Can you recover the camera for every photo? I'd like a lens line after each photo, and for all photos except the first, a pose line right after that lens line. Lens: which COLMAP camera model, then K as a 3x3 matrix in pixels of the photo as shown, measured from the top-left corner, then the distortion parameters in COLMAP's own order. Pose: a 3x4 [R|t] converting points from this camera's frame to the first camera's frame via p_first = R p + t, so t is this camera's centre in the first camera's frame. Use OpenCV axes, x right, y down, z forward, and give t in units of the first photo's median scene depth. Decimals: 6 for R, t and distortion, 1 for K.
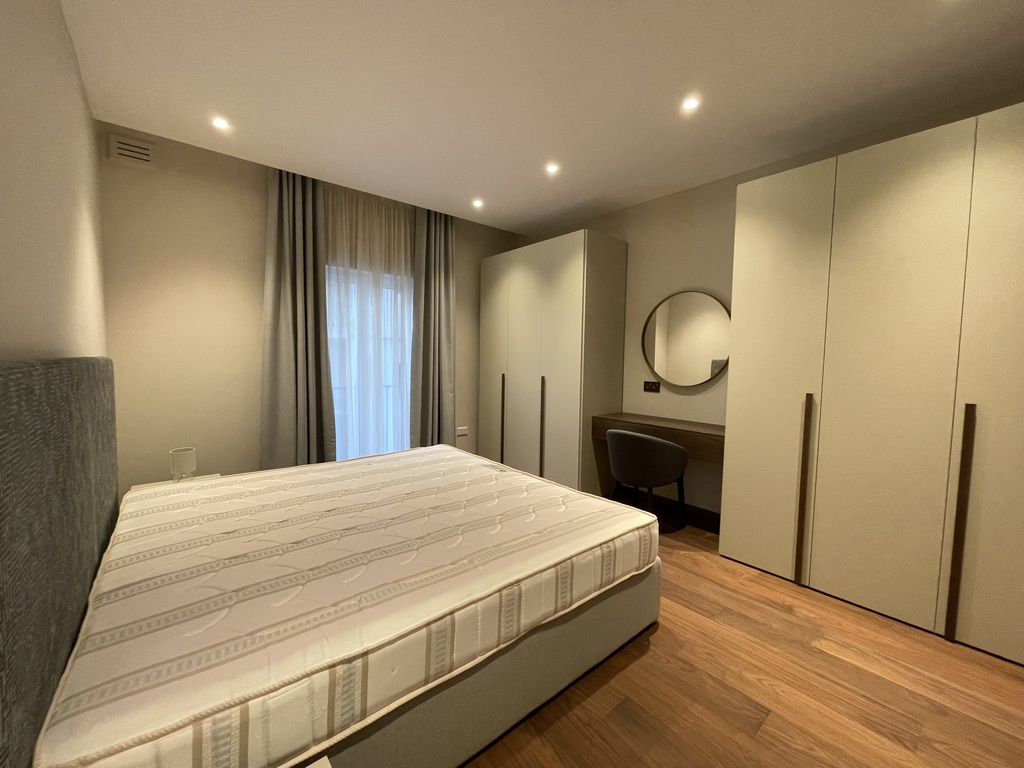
lens RADIAL K [[410.4, 0, 511.7], [0, 410.4, 382.3], [0, 0, 1]] dist [-0.006126, 0.000696]
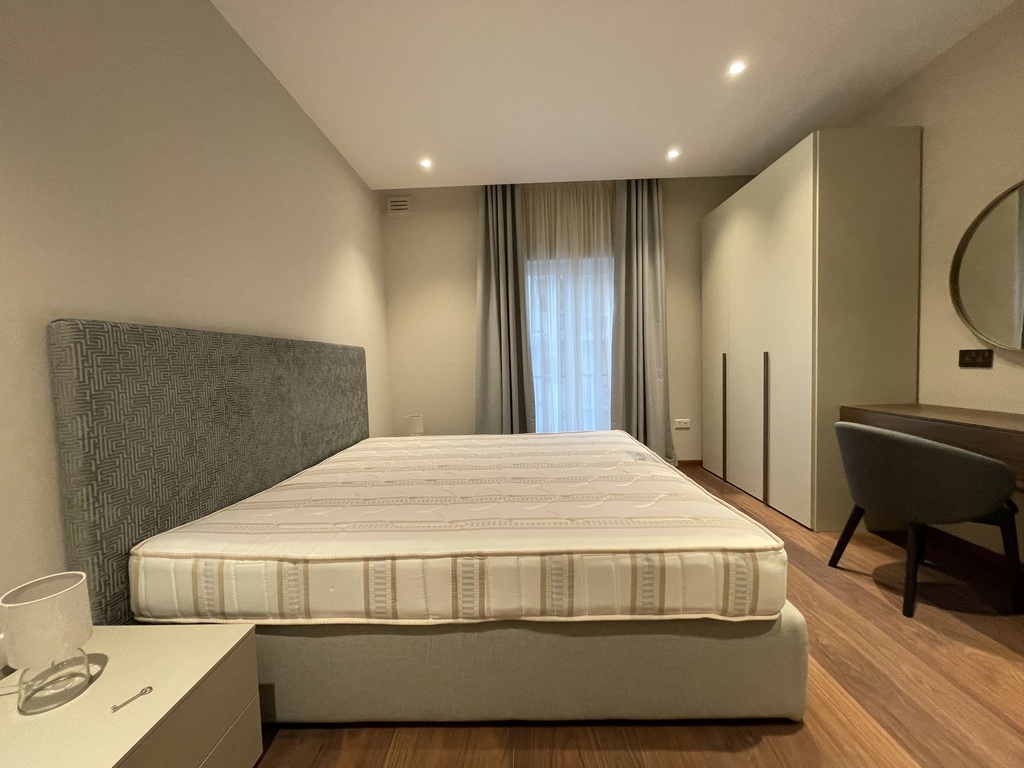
lens RADIAL K [[410.4, 0, 510.0], [0, 410.4, 383.9], [0, 0, 1]] dist [-0.006126, 0.000696]
pose [[0.748558, -0.002037, -0.663067, 0.454171], [0.001832, 0.999998, -0.001004, 0.089068], [0.663067, -0.000463, 0.748560, 0.278382]]
